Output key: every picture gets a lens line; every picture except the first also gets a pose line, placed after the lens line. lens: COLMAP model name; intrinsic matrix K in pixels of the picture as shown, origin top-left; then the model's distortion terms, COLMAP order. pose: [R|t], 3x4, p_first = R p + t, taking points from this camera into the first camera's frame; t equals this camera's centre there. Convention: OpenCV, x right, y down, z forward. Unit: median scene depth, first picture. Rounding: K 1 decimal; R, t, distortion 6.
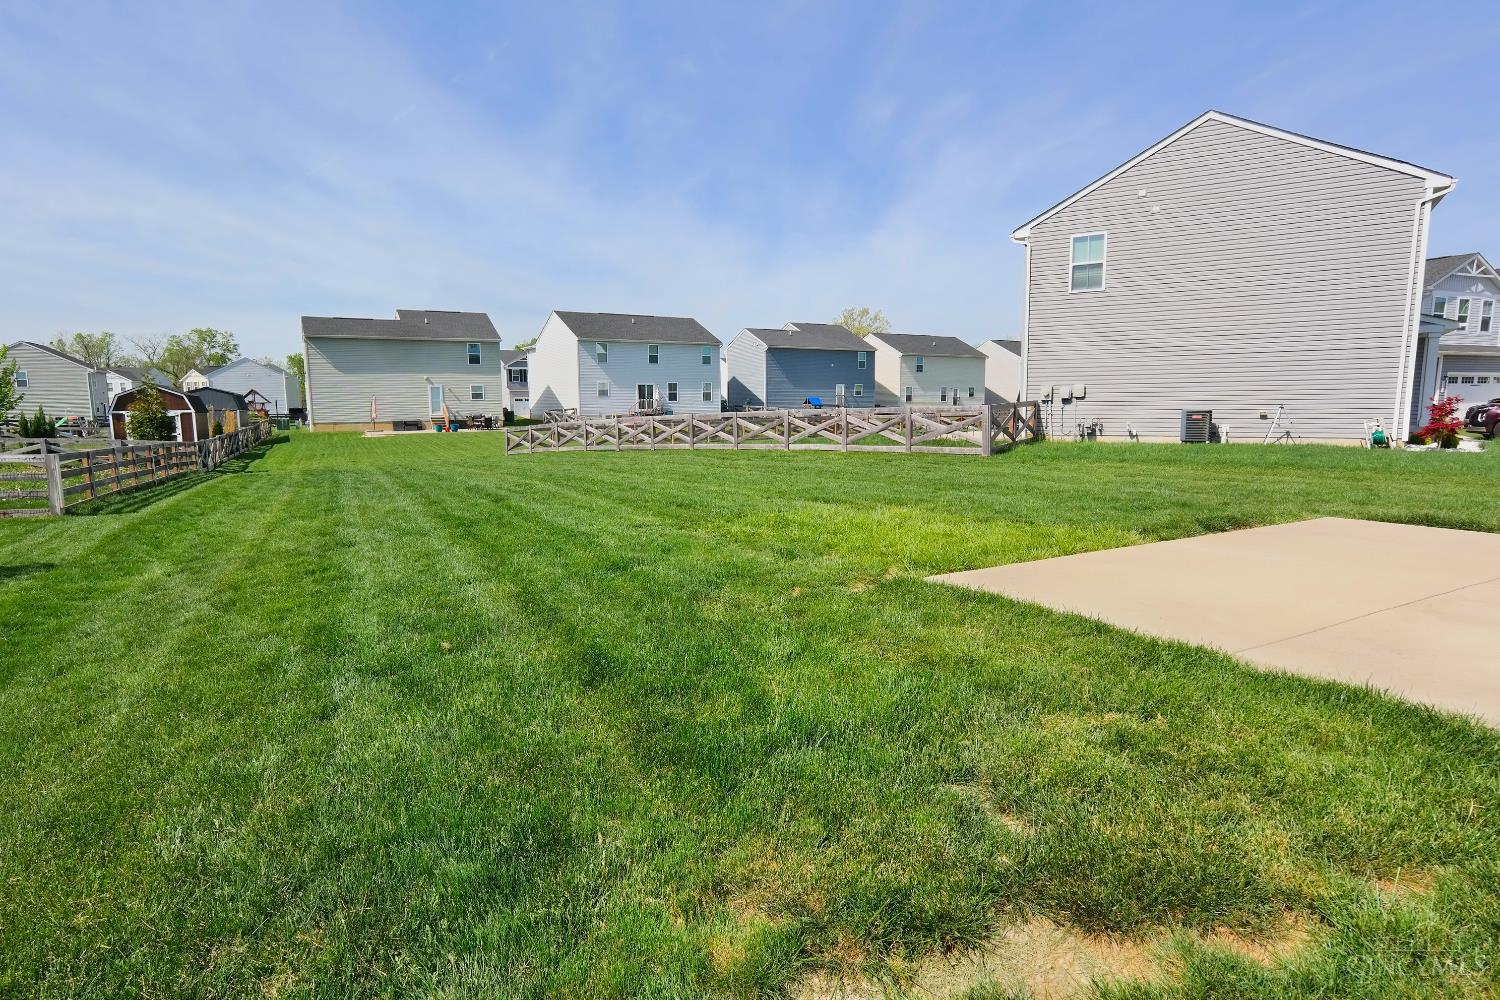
lens RADIAL K [[821.9, 0, 733.2], [0, 821.9, 512.4], [0, 0, 1]] dist [-0.007847, 0.019306]
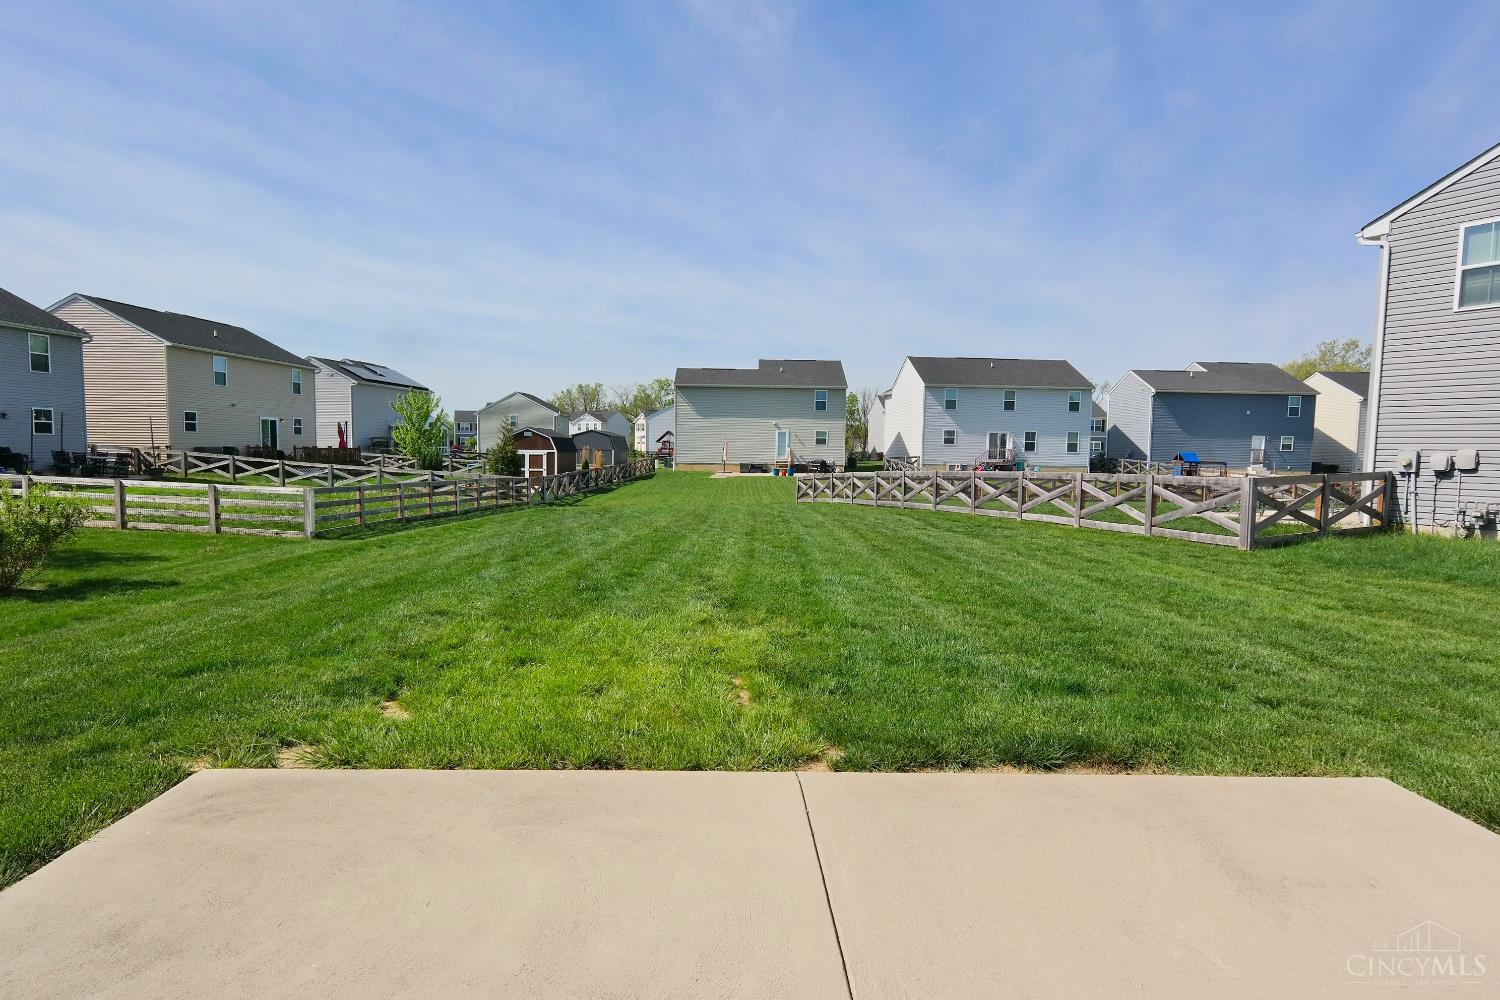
lens RADIAL K [[821.9, 0, 733.2], [0, 821.9, 512.4], [0, 0, 1]] dist [-0.007847, 0.019306]
pose [[0.878267, 0.061603, -0.474186, 0.084978], [-0.086410, 0.995787, -0.030680, -0.013801], [0.470298, 0.067920, 0.879890, 0.058671]]
